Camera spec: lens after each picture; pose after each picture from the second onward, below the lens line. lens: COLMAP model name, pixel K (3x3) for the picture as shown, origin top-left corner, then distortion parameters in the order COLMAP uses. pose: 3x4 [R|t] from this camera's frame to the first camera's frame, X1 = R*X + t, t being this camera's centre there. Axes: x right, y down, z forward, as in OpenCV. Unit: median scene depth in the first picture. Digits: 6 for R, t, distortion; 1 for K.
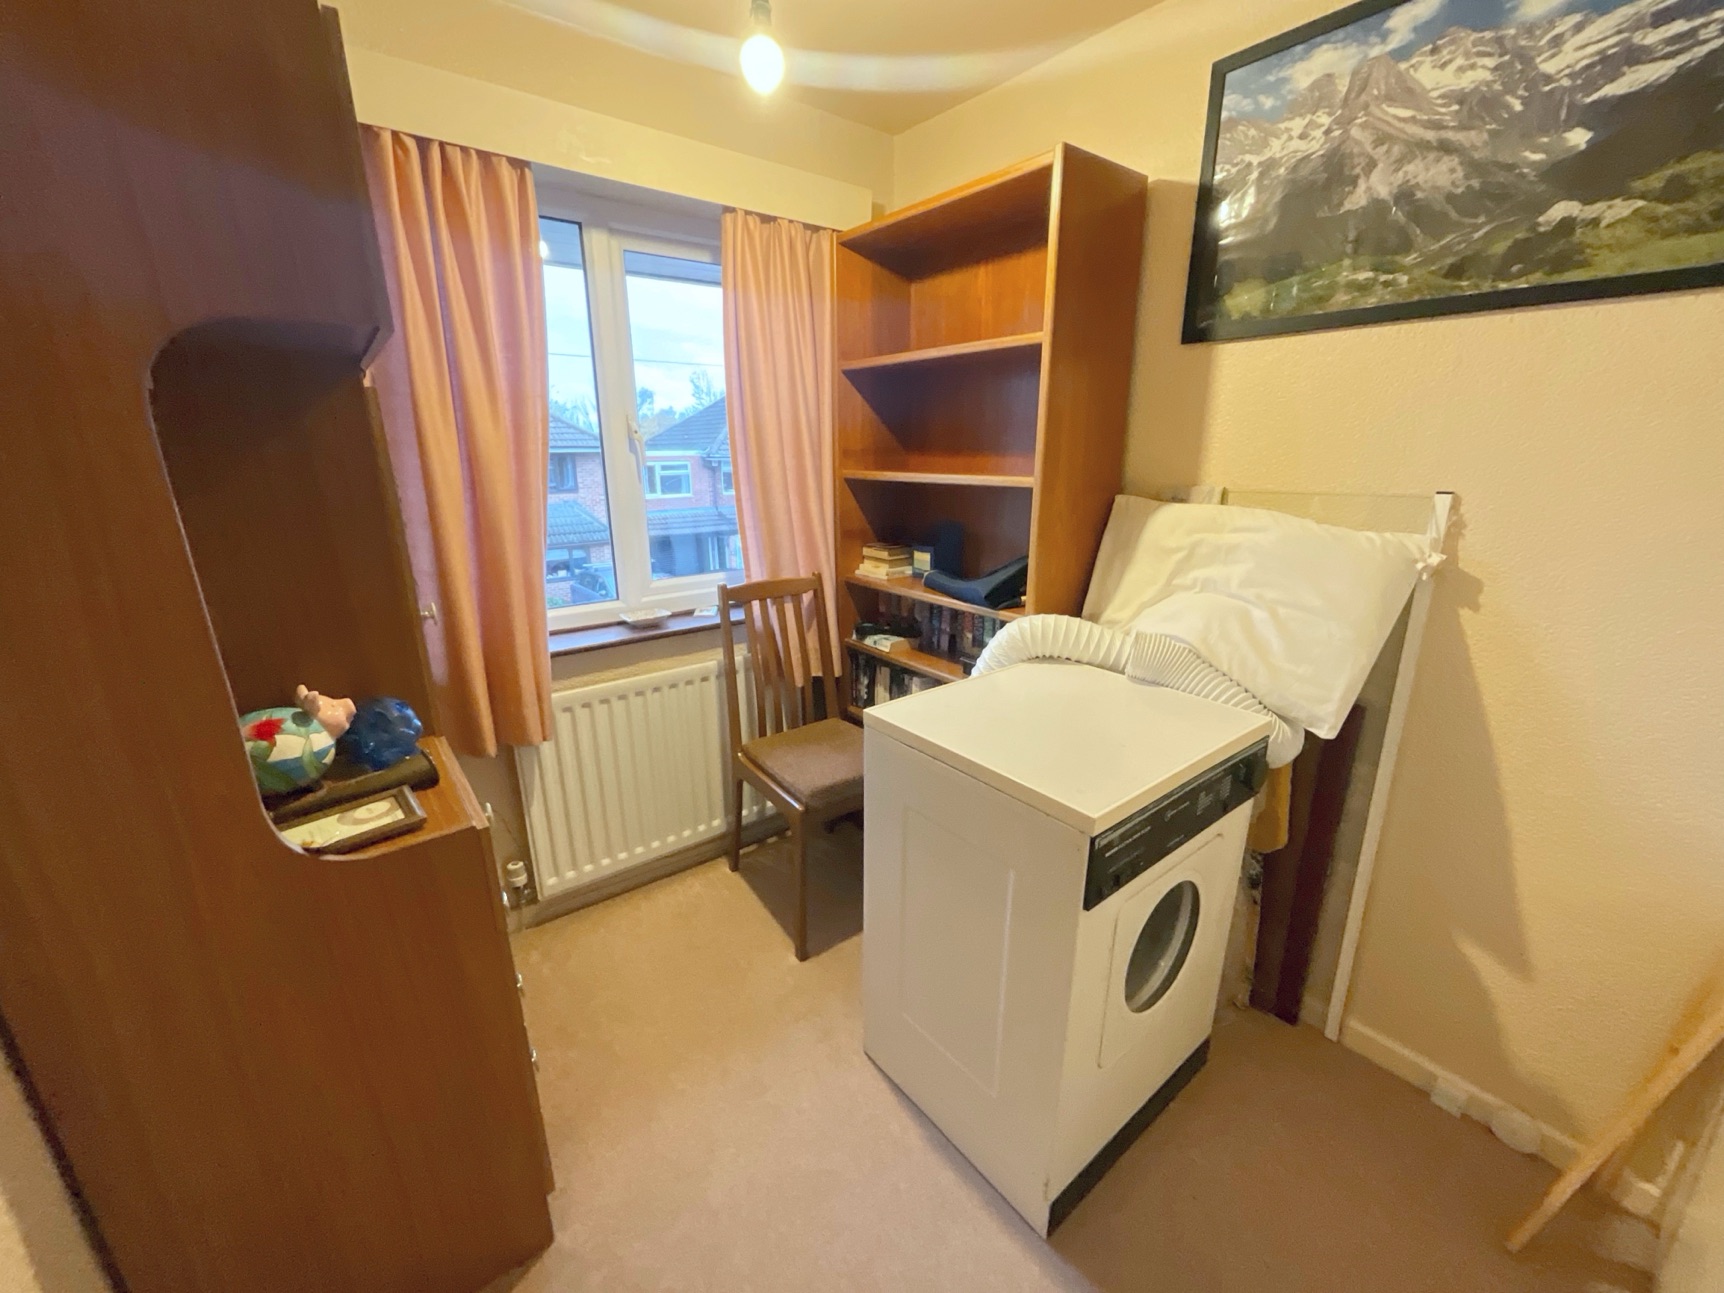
lens RADIAL K [[699.9, 0, 866.0], [0, 699.9, 644.1], [0, 0, 1]] dist [-0.003177, 0.003248]
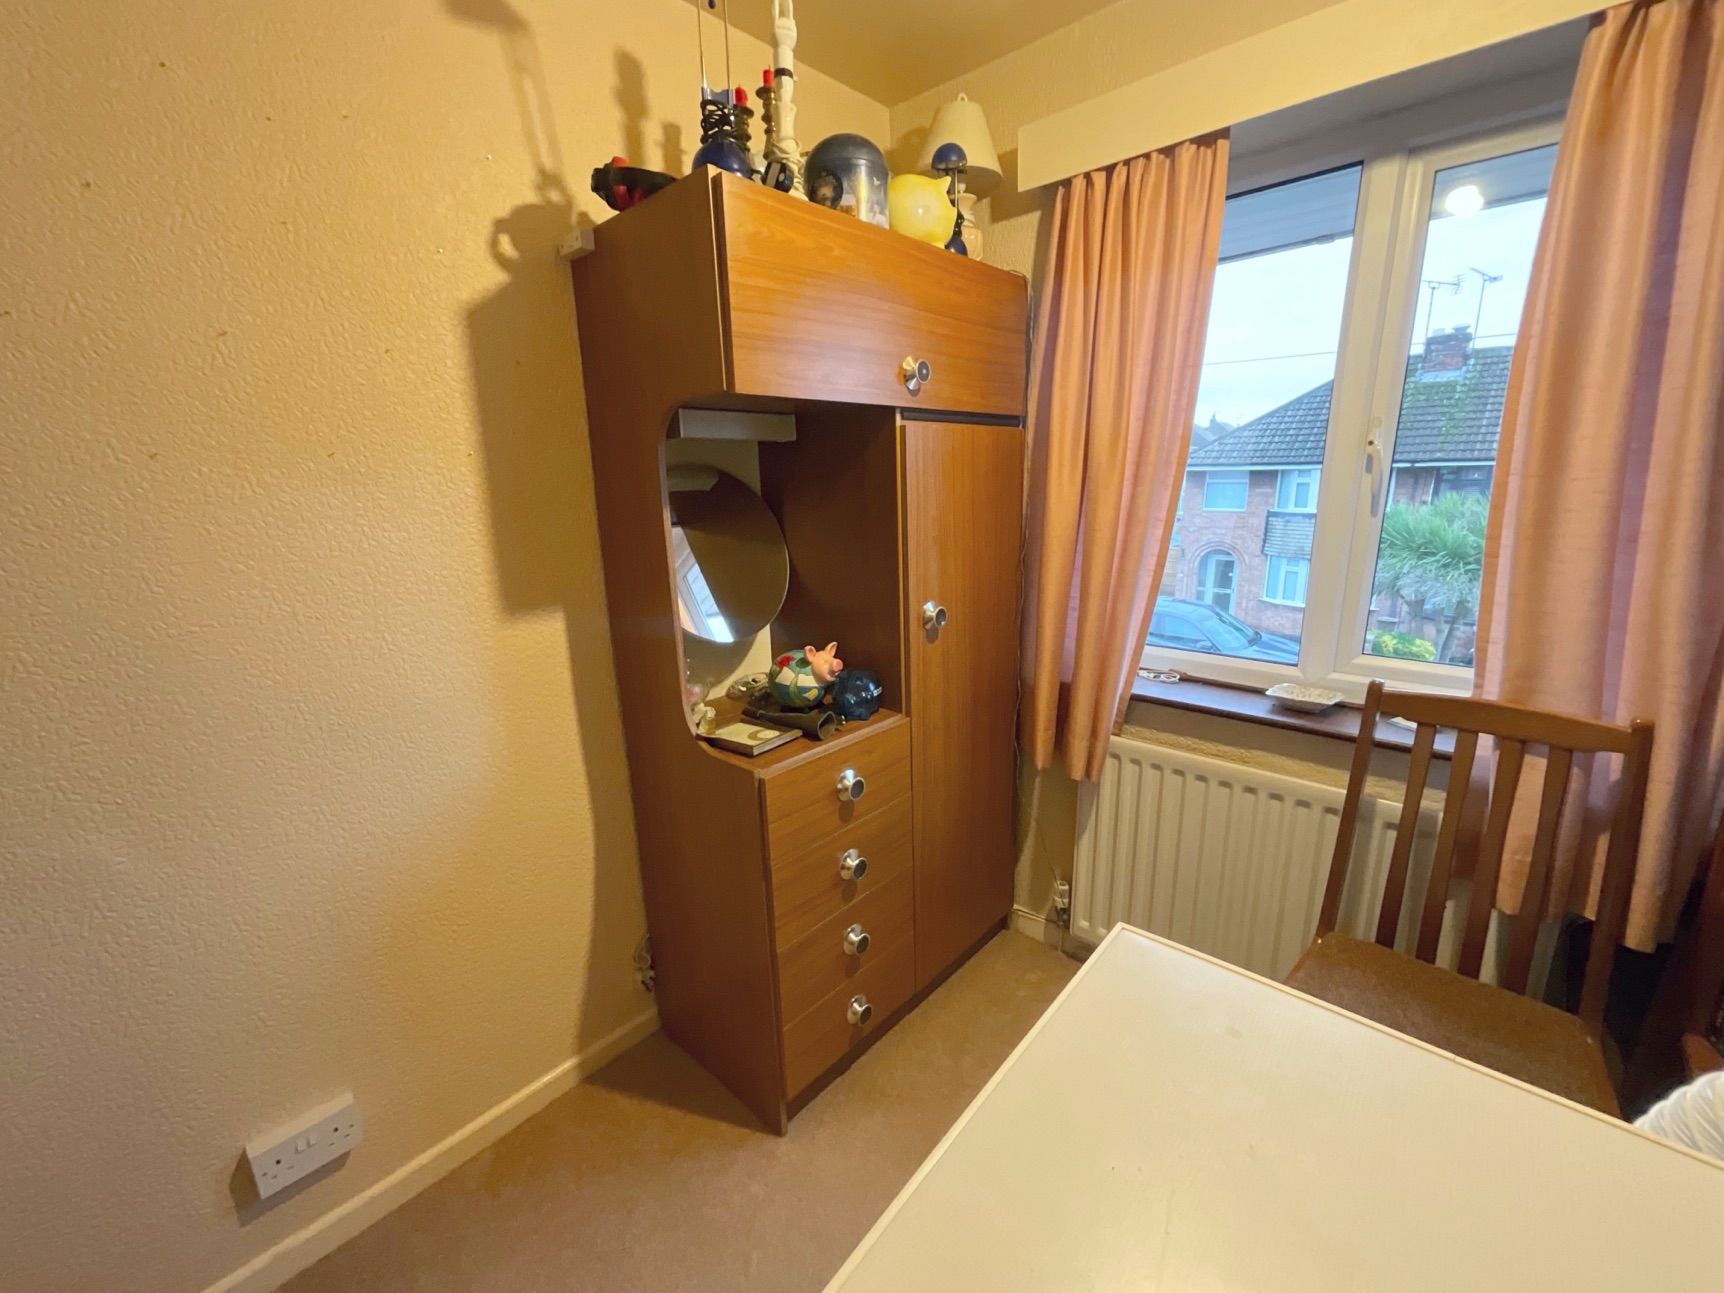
lens RADIAL K [[699.9, 0, 866.0], [0, 699.9, 644.1], [0, 0, 1]] dist [-0.003177, 0.003248]
pose [[0.164224, 0.234109, -0.958240, 0.985499], [-0.246353, 0.950380, 0.189968, -0.393189], [0.955165, 0.204868, 0.213748, 1.343532]]
